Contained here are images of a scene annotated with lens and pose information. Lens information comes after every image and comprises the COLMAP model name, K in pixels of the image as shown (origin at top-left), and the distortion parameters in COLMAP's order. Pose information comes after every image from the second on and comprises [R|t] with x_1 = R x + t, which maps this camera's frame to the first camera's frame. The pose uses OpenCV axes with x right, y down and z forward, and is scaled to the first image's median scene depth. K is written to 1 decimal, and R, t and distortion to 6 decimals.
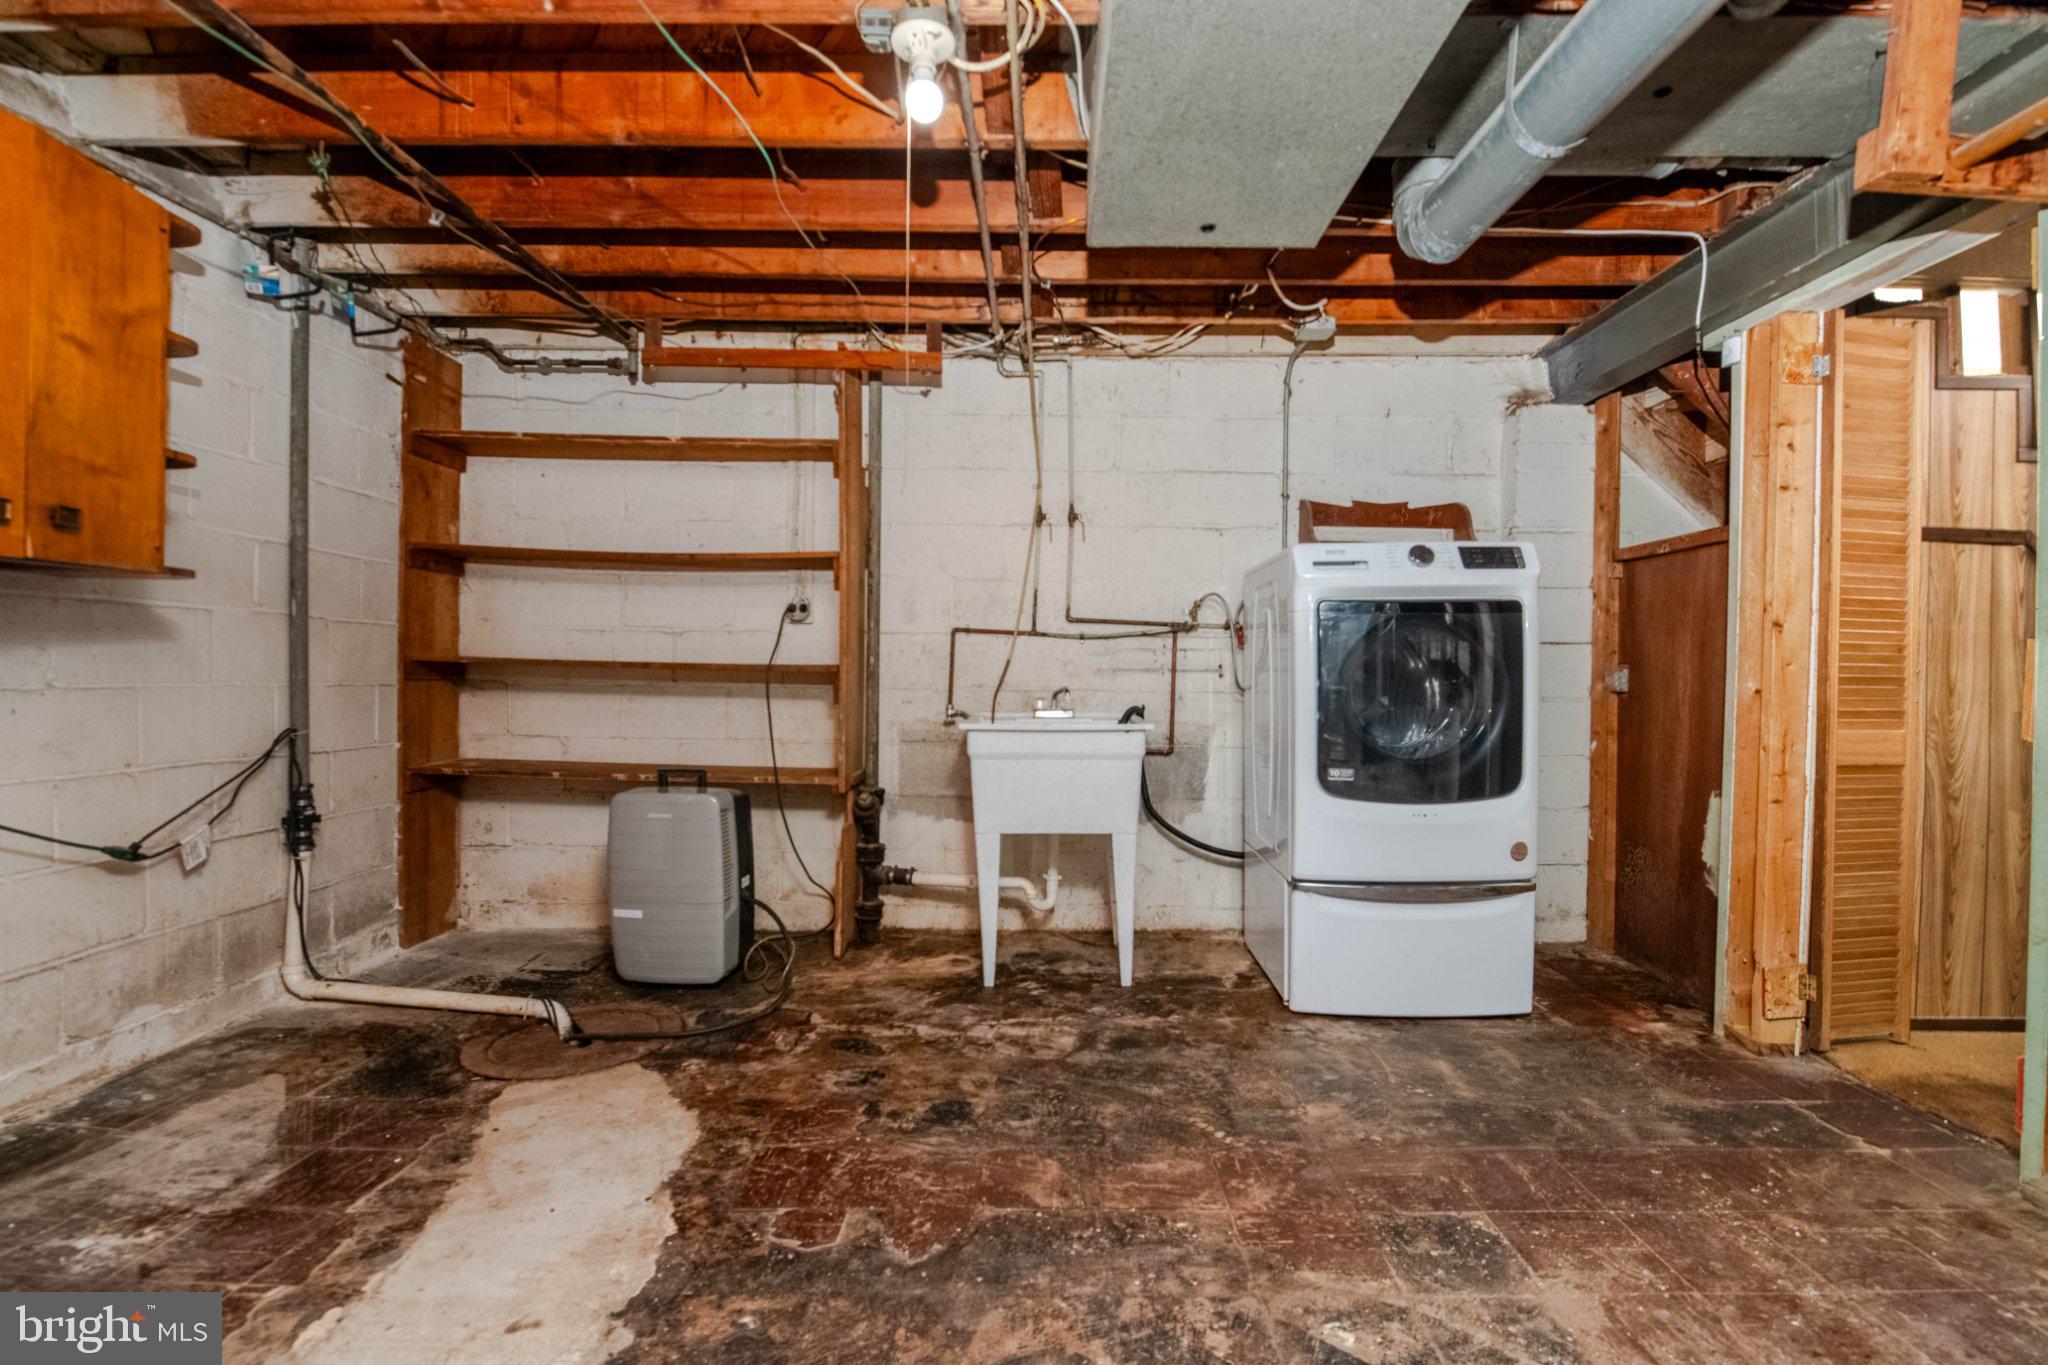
lens RADIAL K [[932.7, 0, 1036.0], [0, 932.7, 691.5], [0, 0, 1]] dist [-0.004264, -0.001037]
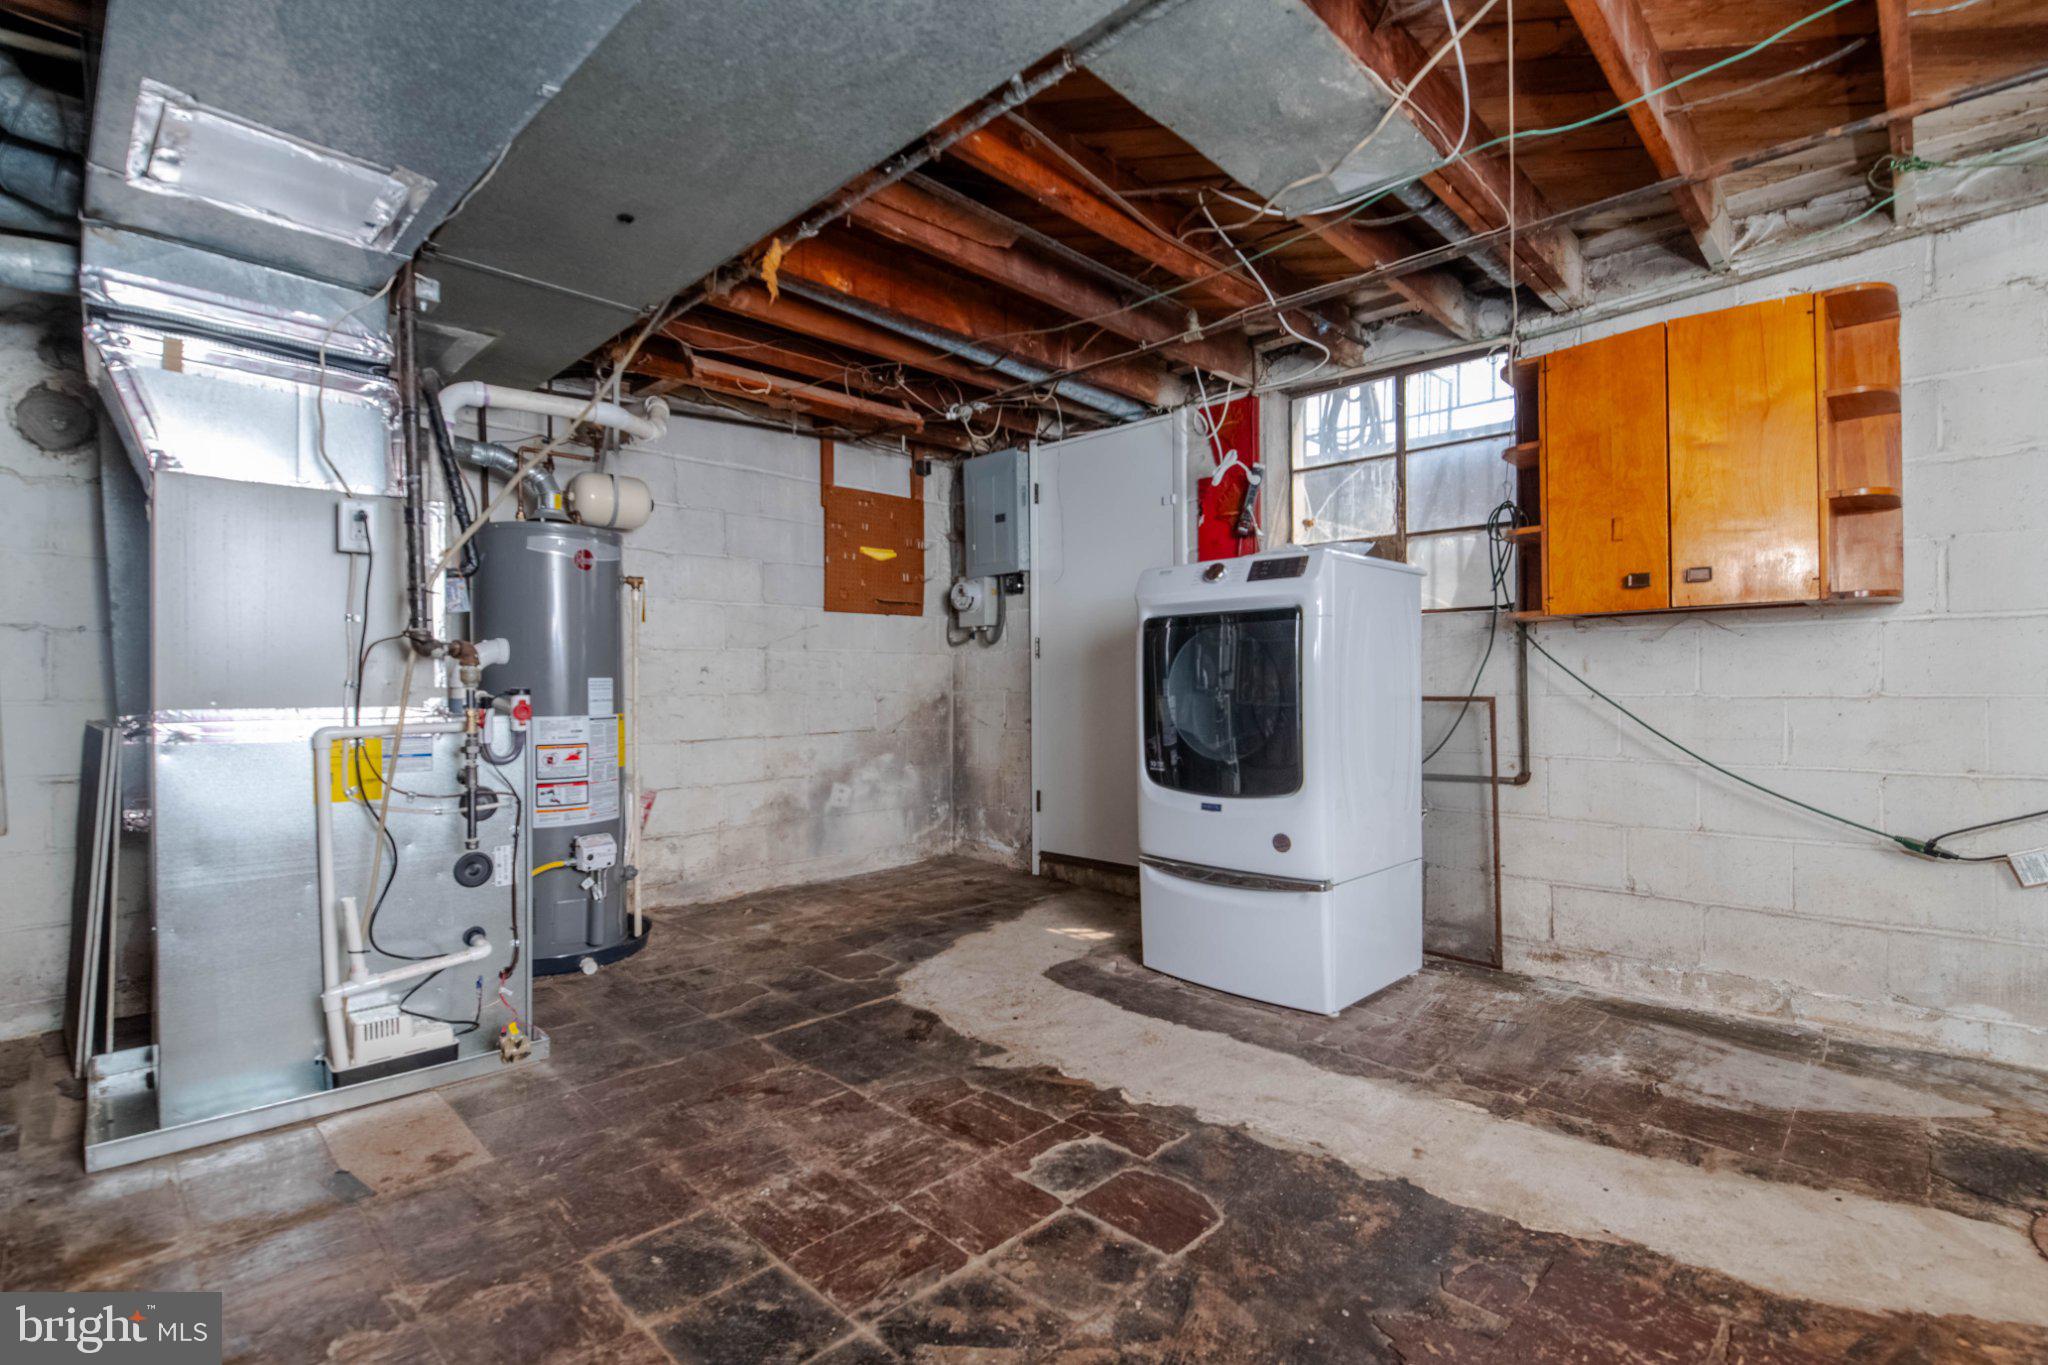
lens RADIAL K [[932.7, 0, 1036.0], [0, 932.7, 691.5], [0, 0, 1]] dist [-0.004264, -0.001037]
pose [[-0.689691, -0.005227, -0.724085, 0.643805], [-0.013970, 0.999884, 0.006089, -0.003627], [0.723969, 0.014315, -0.689684, 1.166660]]
